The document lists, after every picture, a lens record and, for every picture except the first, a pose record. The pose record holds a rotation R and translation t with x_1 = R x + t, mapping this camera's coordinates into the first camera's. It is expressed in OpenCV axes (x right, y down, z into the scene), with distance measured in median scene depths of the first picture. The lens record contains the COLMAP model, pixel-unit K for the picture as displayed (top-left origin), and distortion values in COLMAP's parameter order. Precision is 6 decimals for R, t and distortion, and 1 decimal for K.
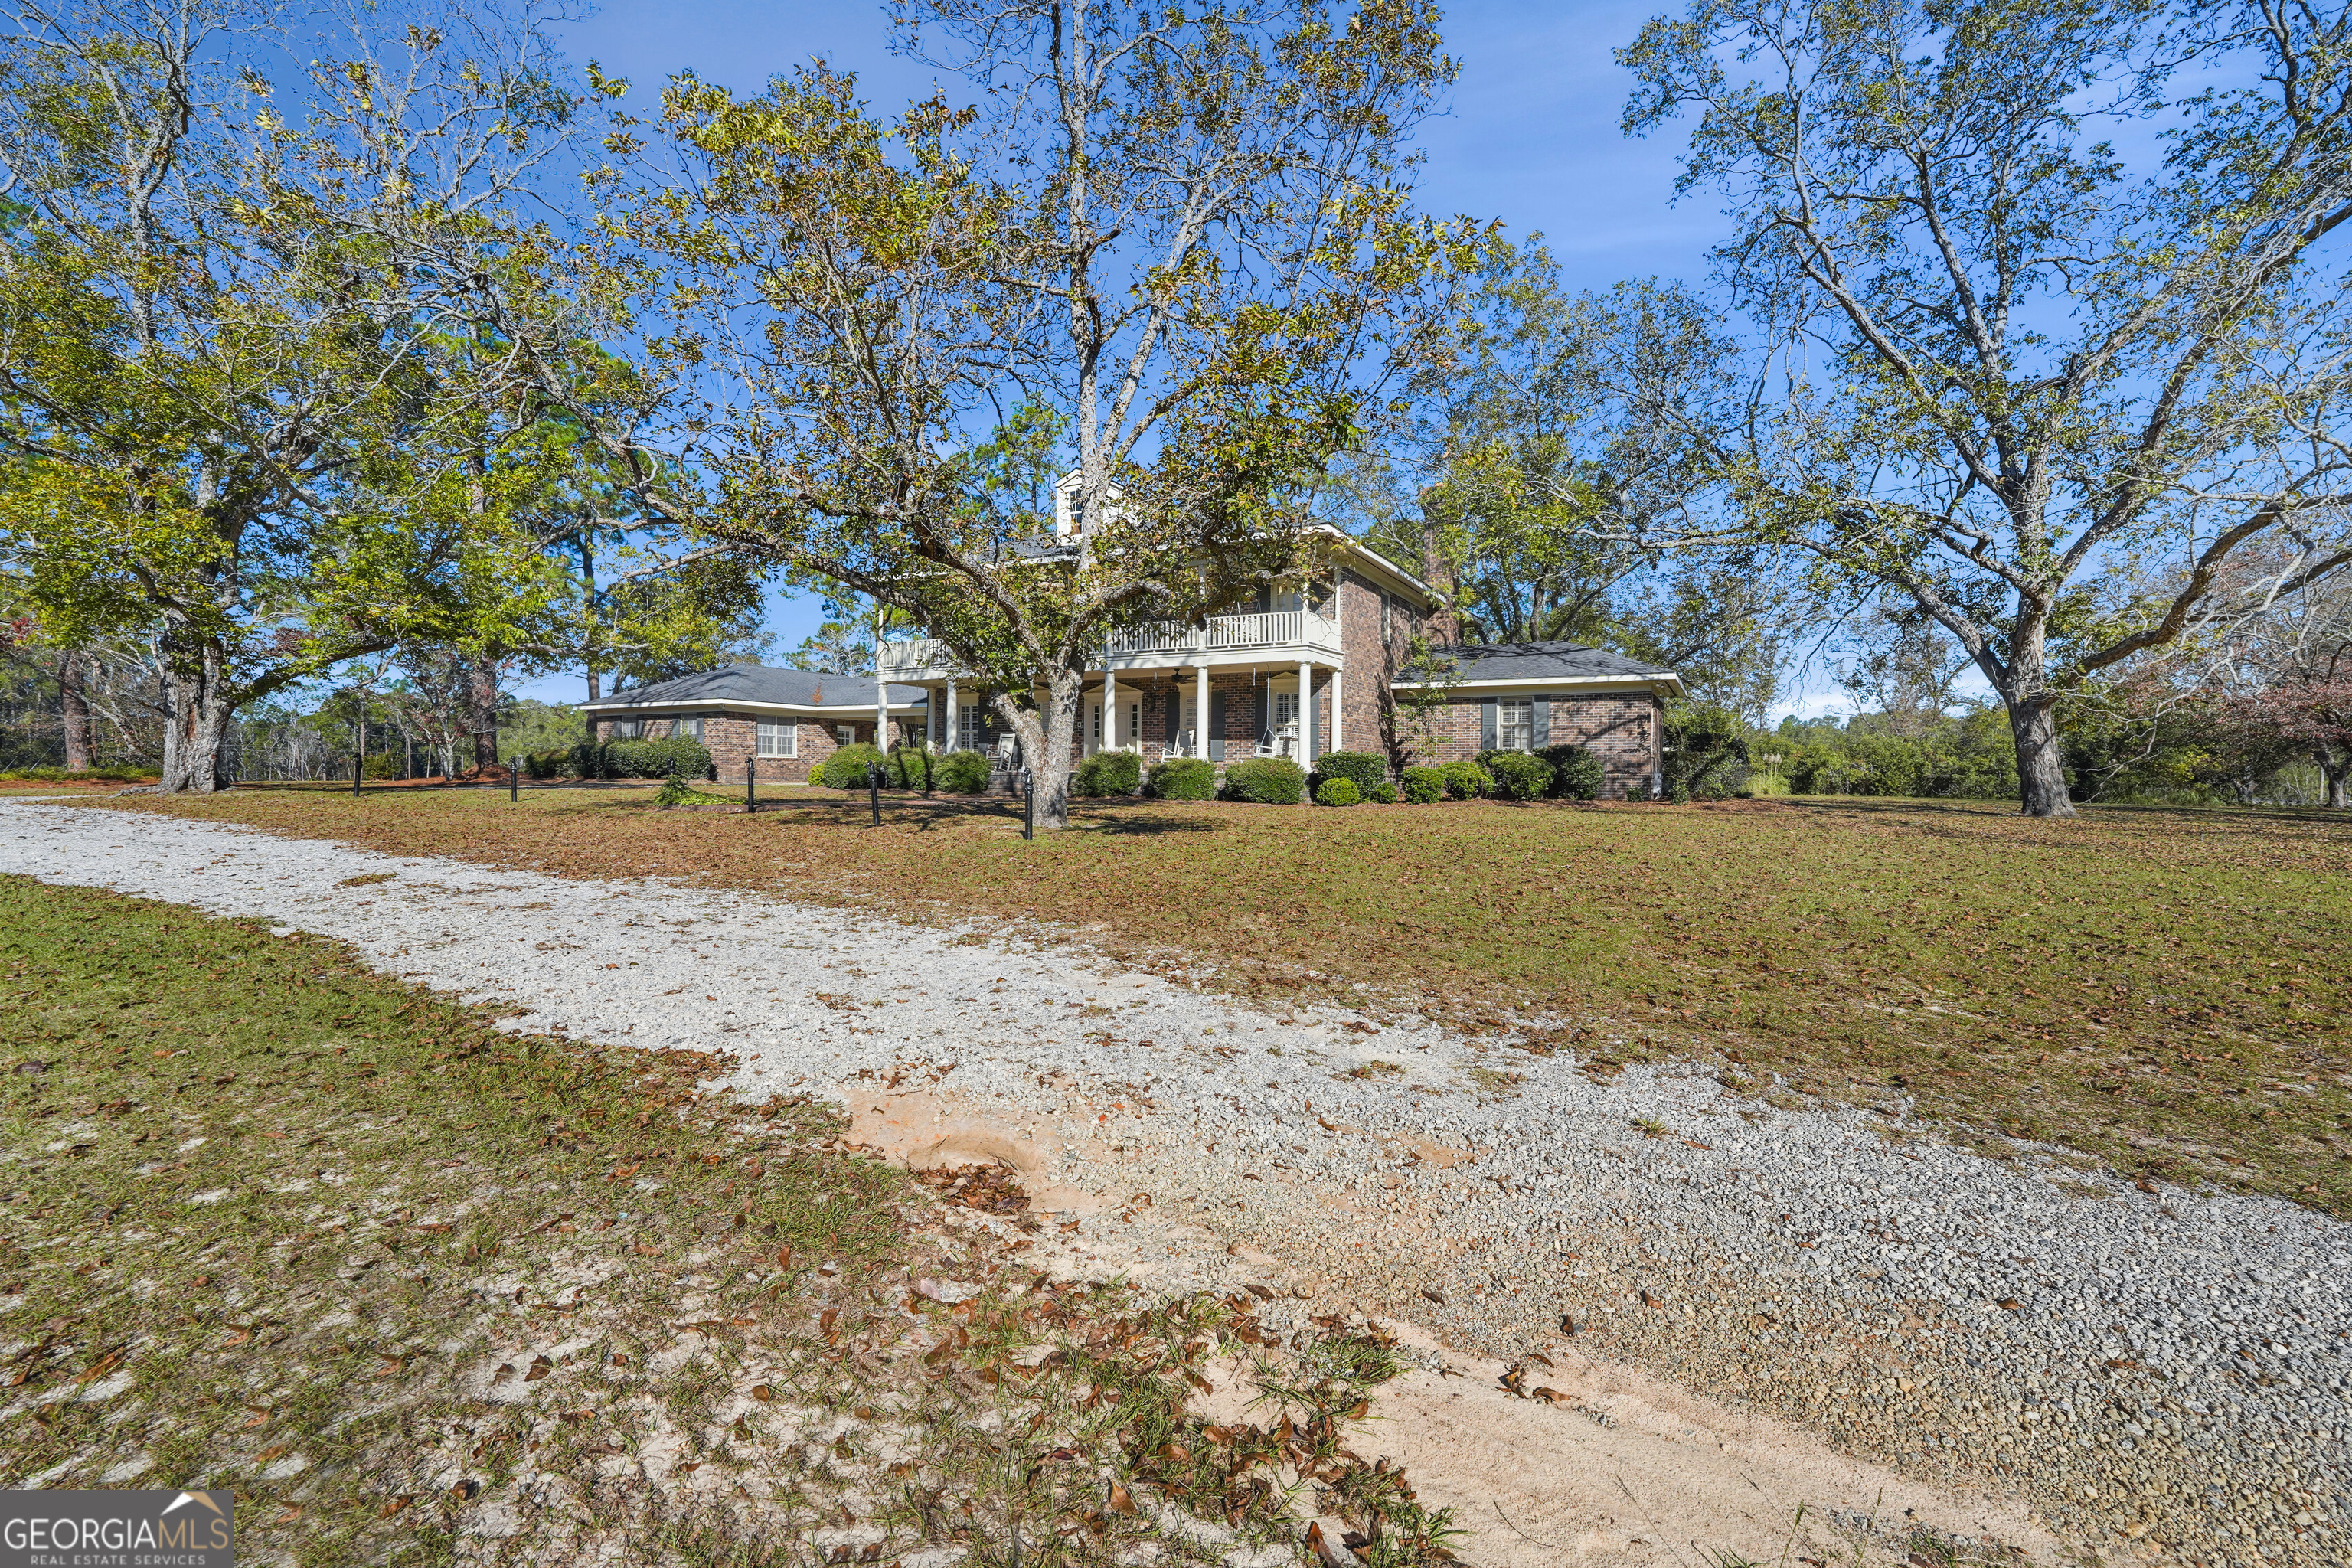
lens RADIAL K [[1039.5, 0, 1167.8], [0, 1039.5, 776.7], [0, 0, 1]] dist [0.001228, 0.001106]
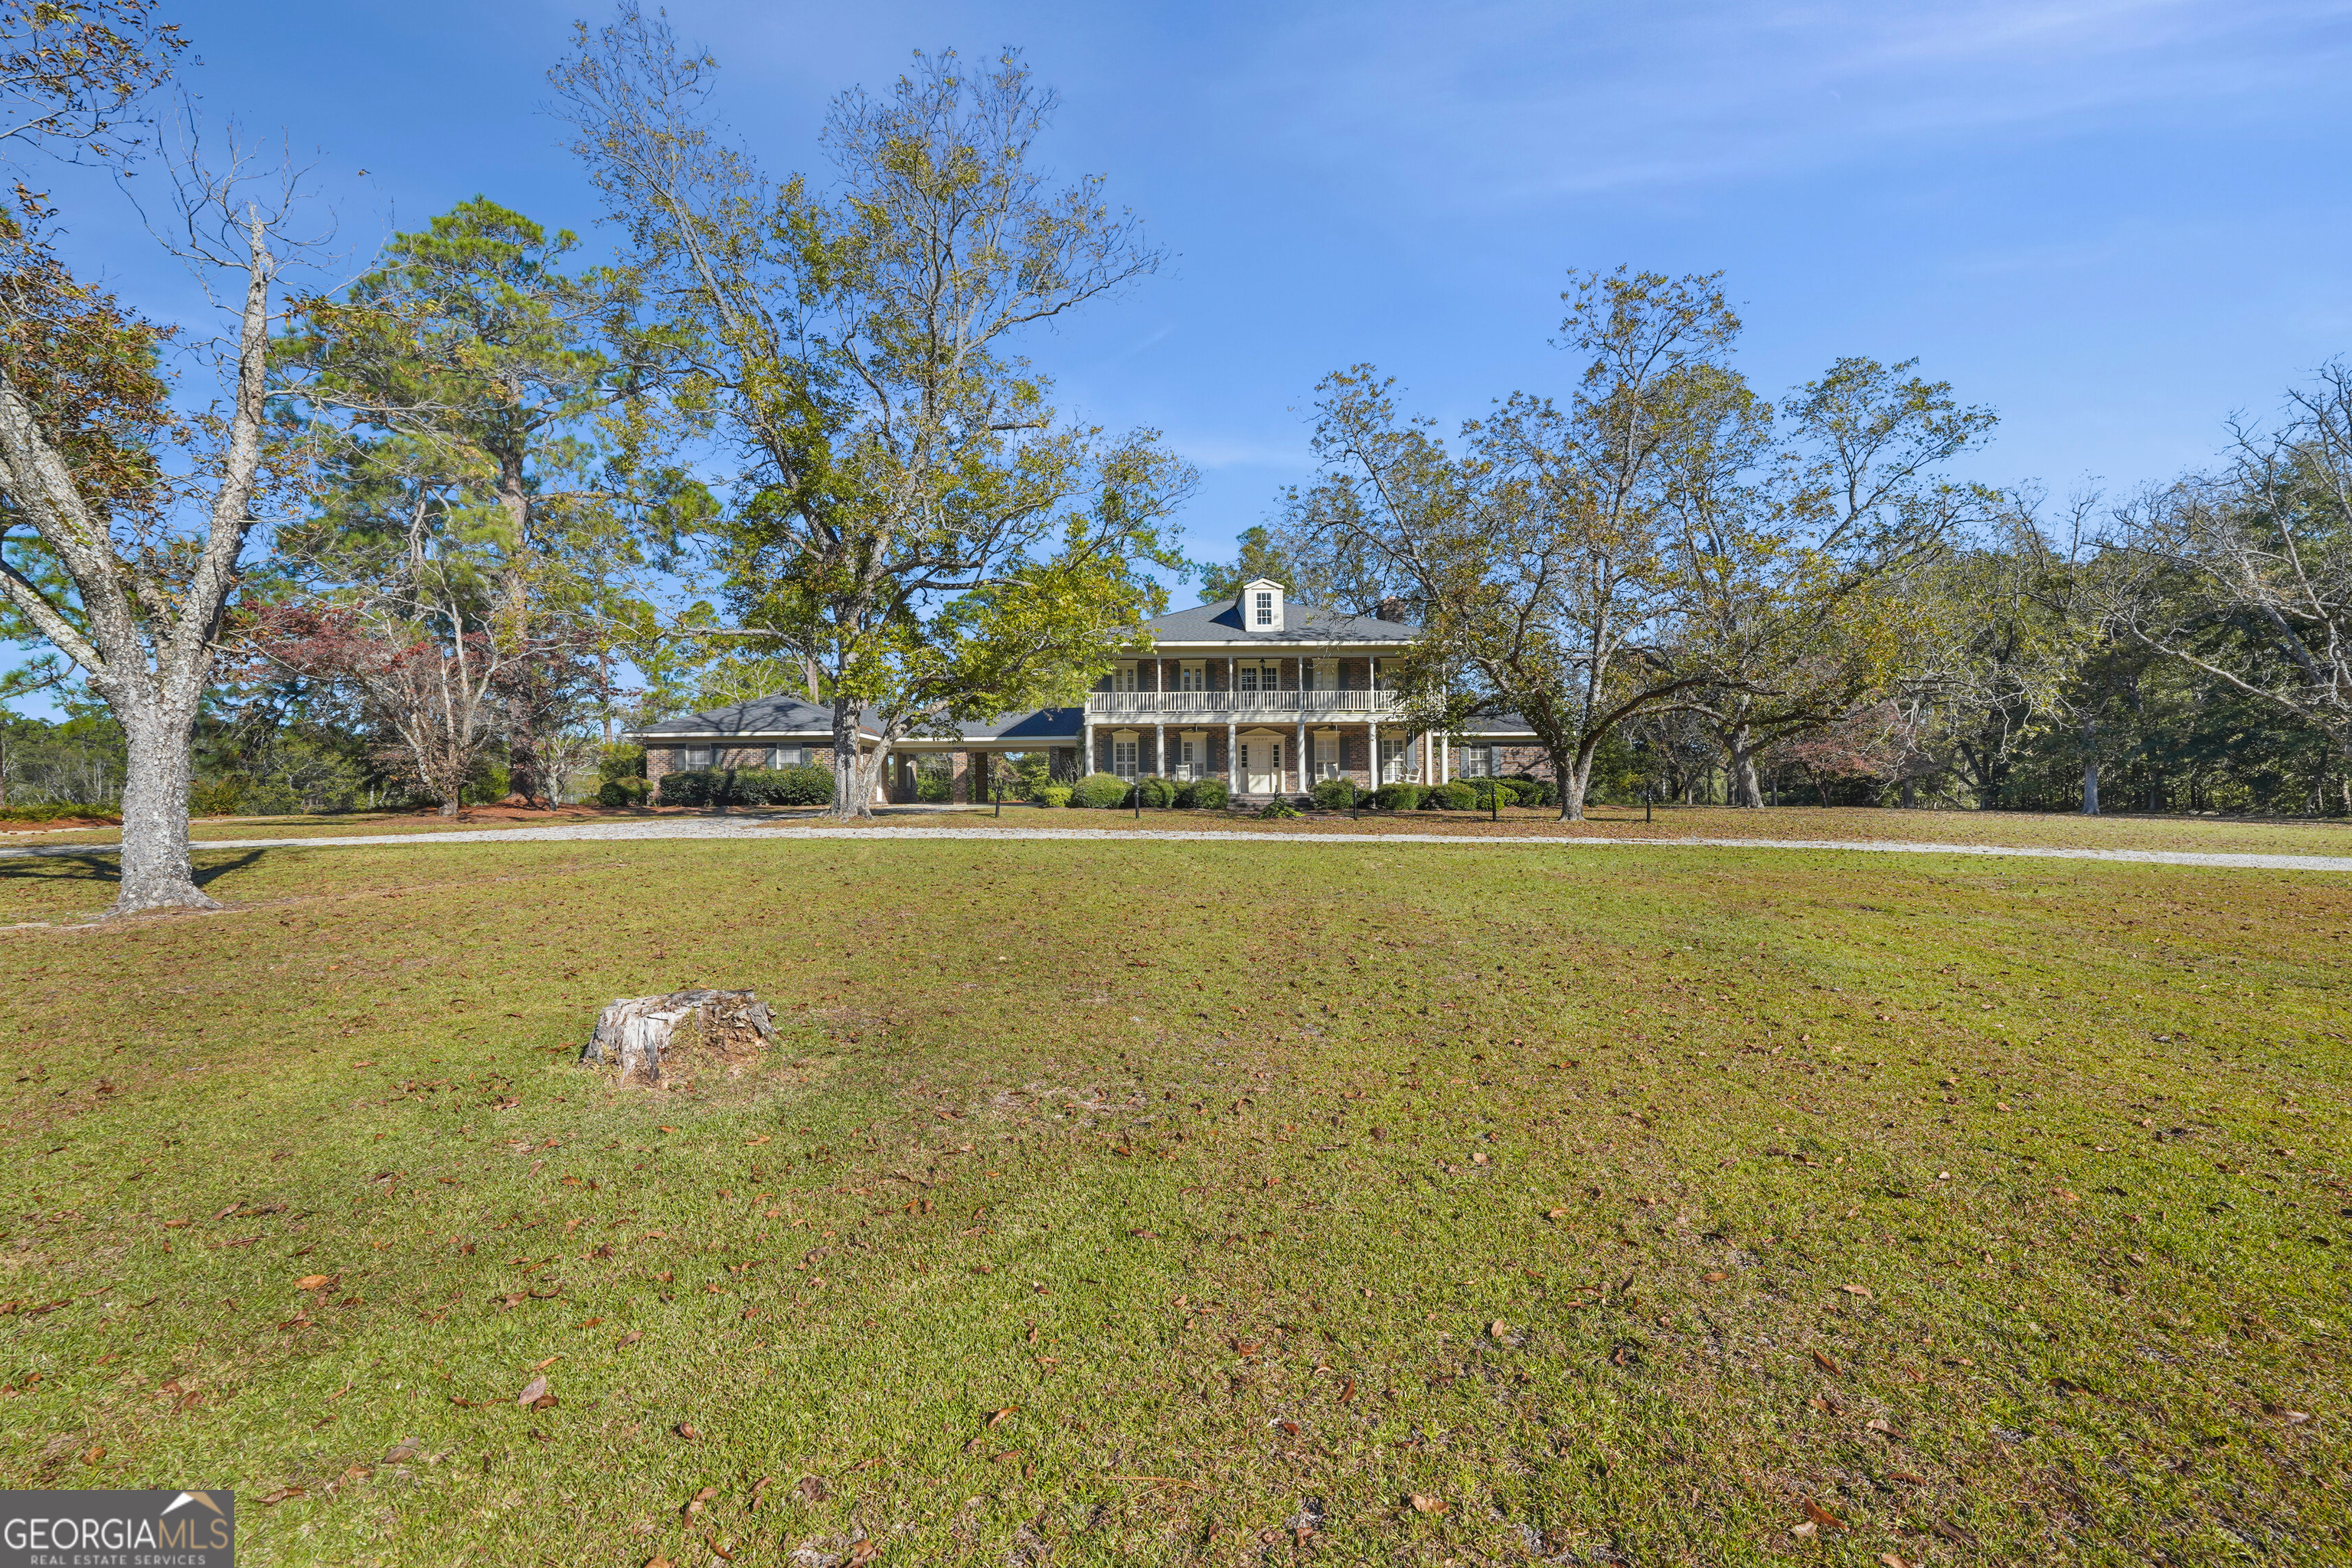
lens RADIAL K [[1039.5, 0, 1171.3], [0, 1039.5, 779.7], [0, 0, 1]] dist [0.001228, 0.001106]
pose [[0.865812, -0.005402, 0.500341, -0.925351], [0.014067, 0.999809, -0.013546, -0.005561], [-0.500172, 0.018766, 0.865723, -0.151986]]
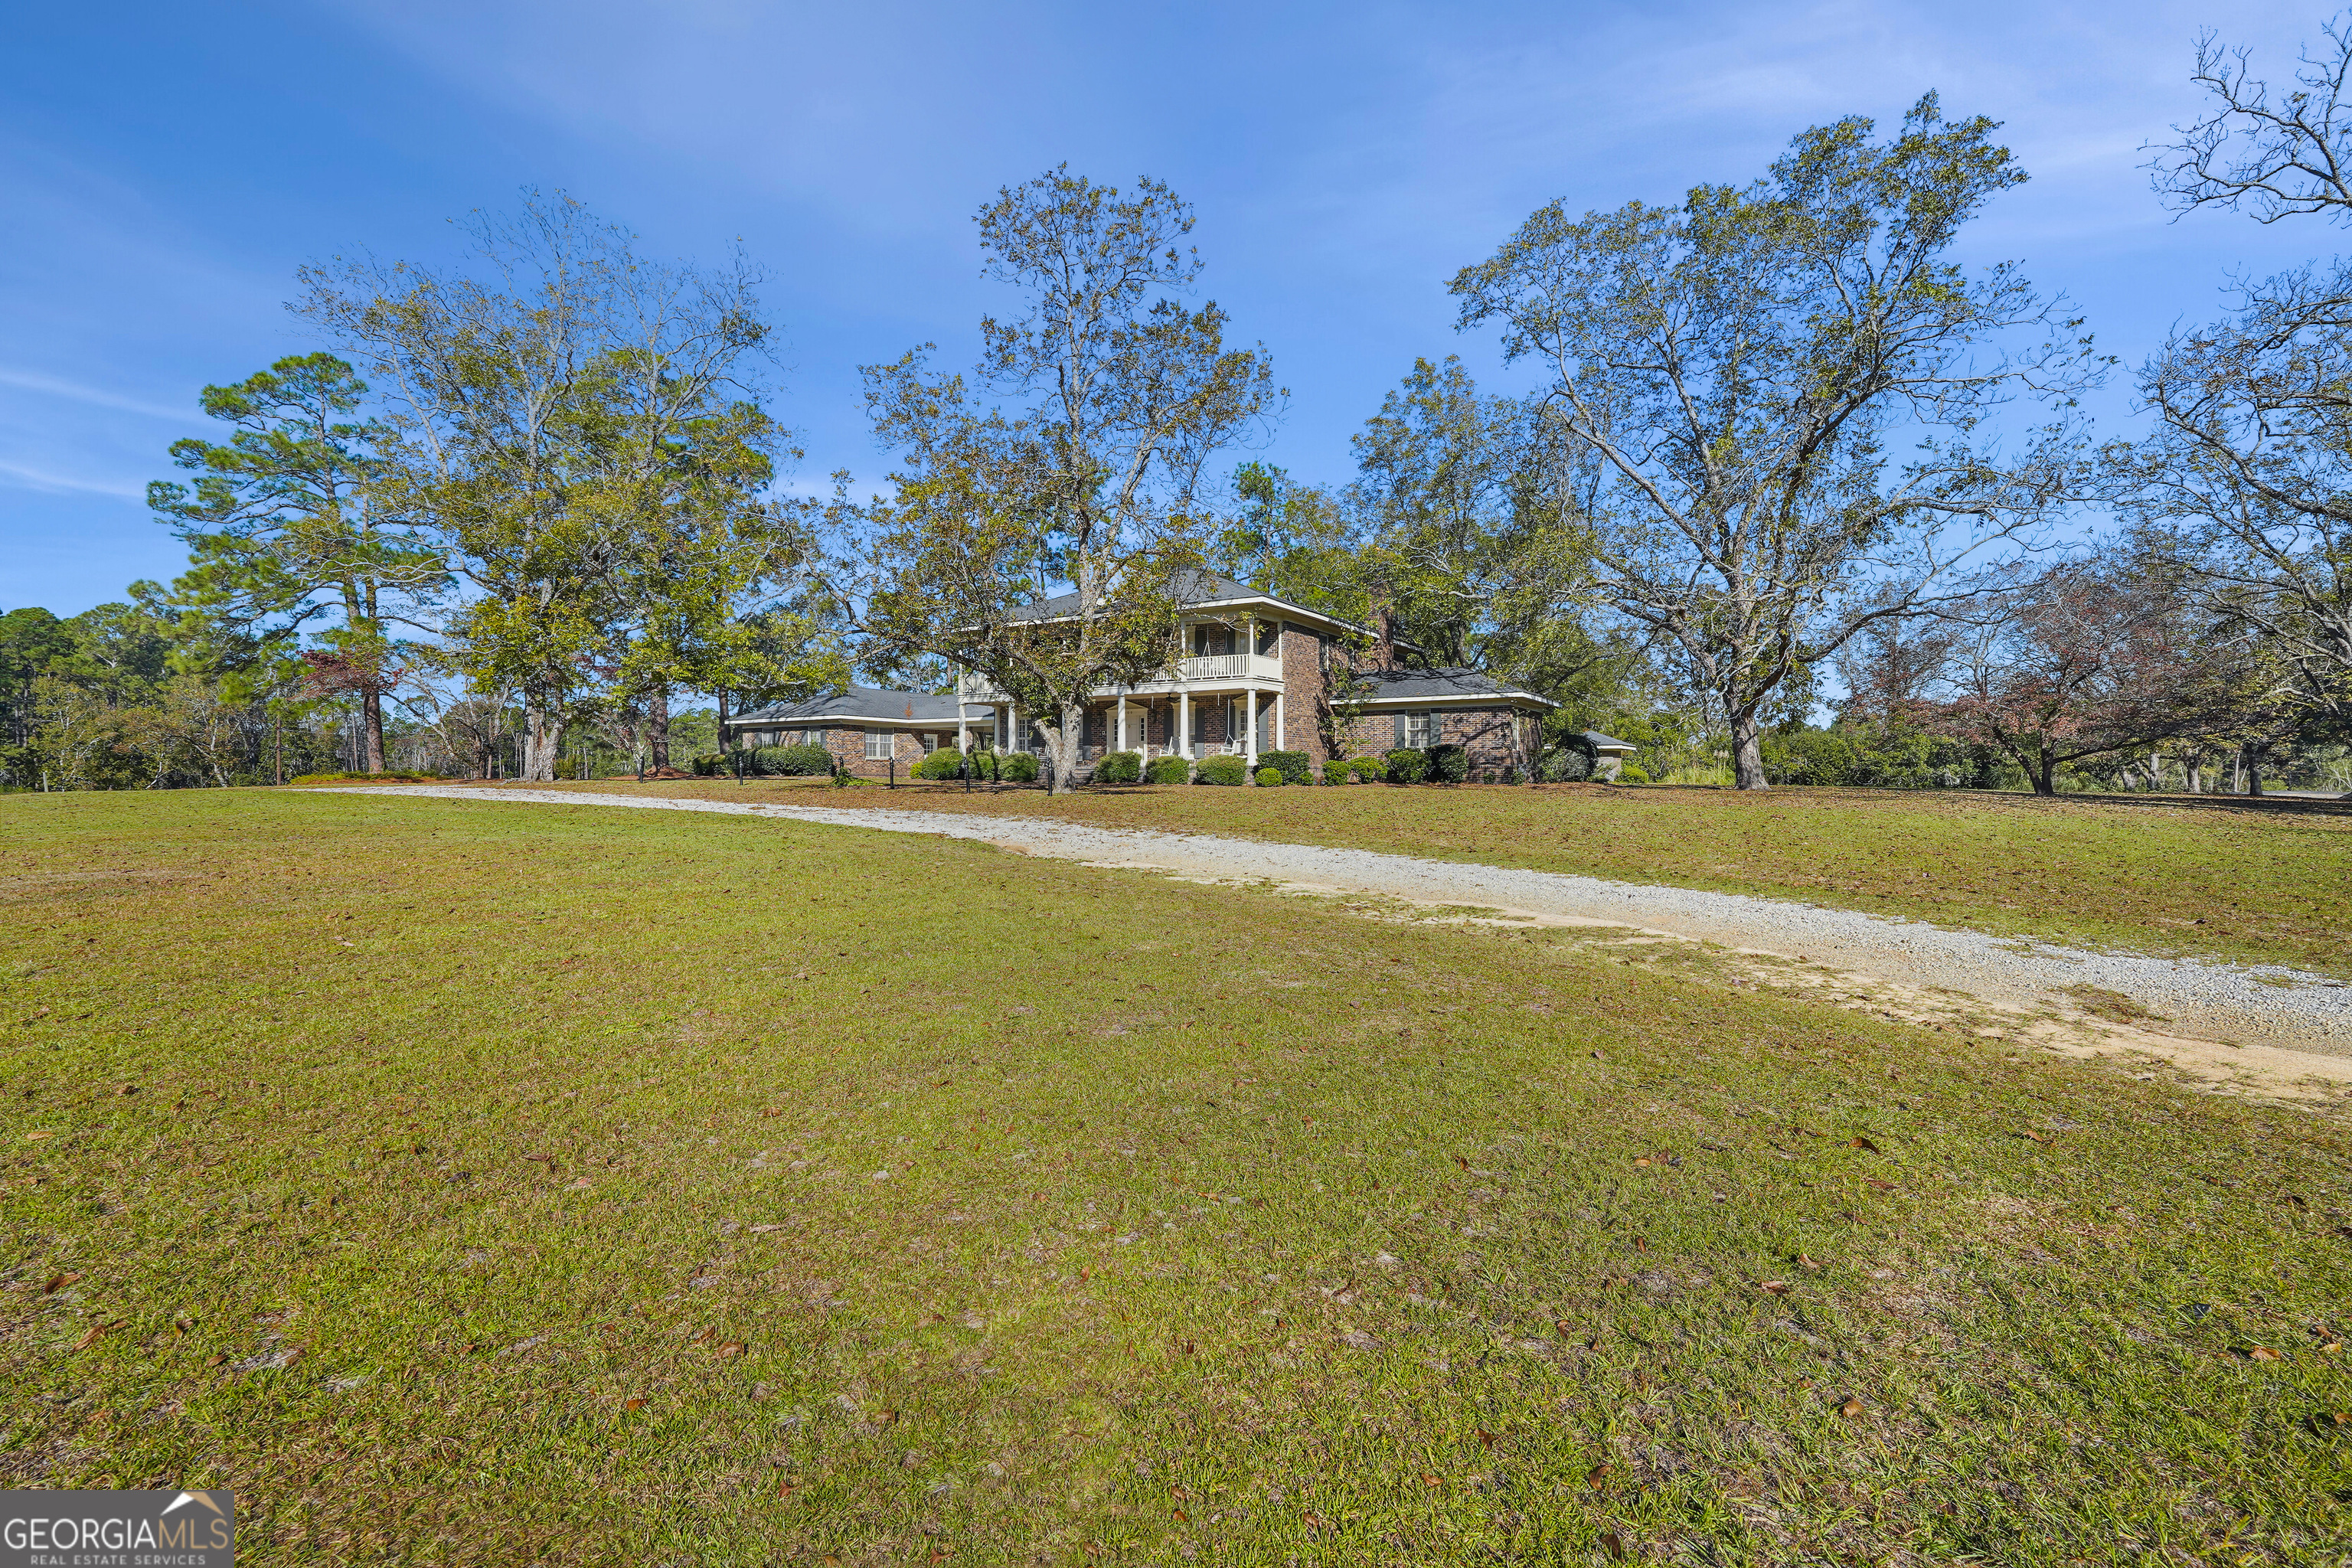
lens RADIAL K [[1039.5, 0, 1172.2], [0, 1039.5, 774.5], [0, 0, 1]] dist [0.001228, 0.001106]
pose [[0.998490, -0.006923, -0.054490, 0.088990], [0.006711, 0.999969, -0.004067, 0.012888], [0.054516, 0.003695, 0.998506, -0.409616]]
